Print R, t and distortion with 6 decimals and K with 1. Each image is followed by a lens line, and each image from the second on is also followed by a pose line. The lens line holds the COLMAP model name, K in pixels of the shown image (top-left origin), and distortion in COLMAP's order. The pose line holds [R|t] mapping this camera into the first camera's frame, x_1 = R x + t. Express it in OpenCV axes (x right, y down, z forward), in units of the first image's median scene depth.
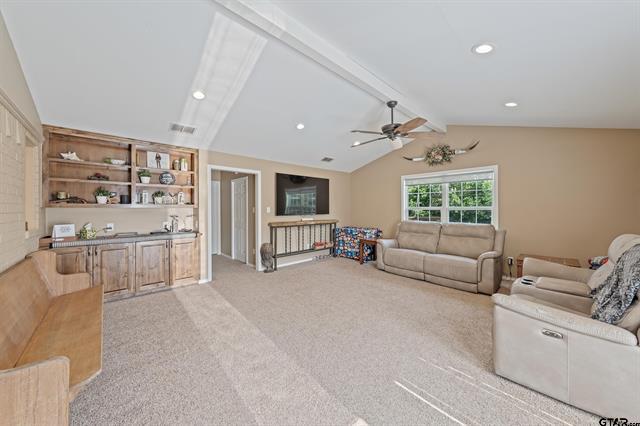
lens RADIAL K [[228.9, 0, 320.1], [0, 228.9, 208.9], [0, 0, 1]] dist [-0.003413, 0.000075]
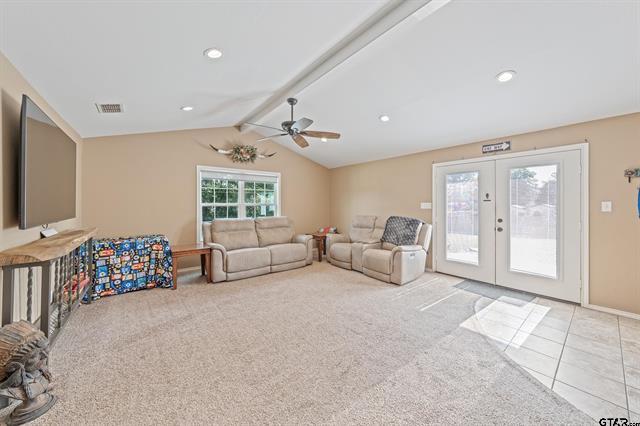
lens RADIAL K [[228.9, 0, 320.4], [0, 228.9, 207.6], [0, 0, 1]] dist [-0.003413, 0.000075]
pose [[0.075657, -0.015192, 0.997018, -0.495770], [0.003100, 0.999883, 0.015000, -0.004397], [-0.997129, 0.001956, 0.075695, 0.583328]]
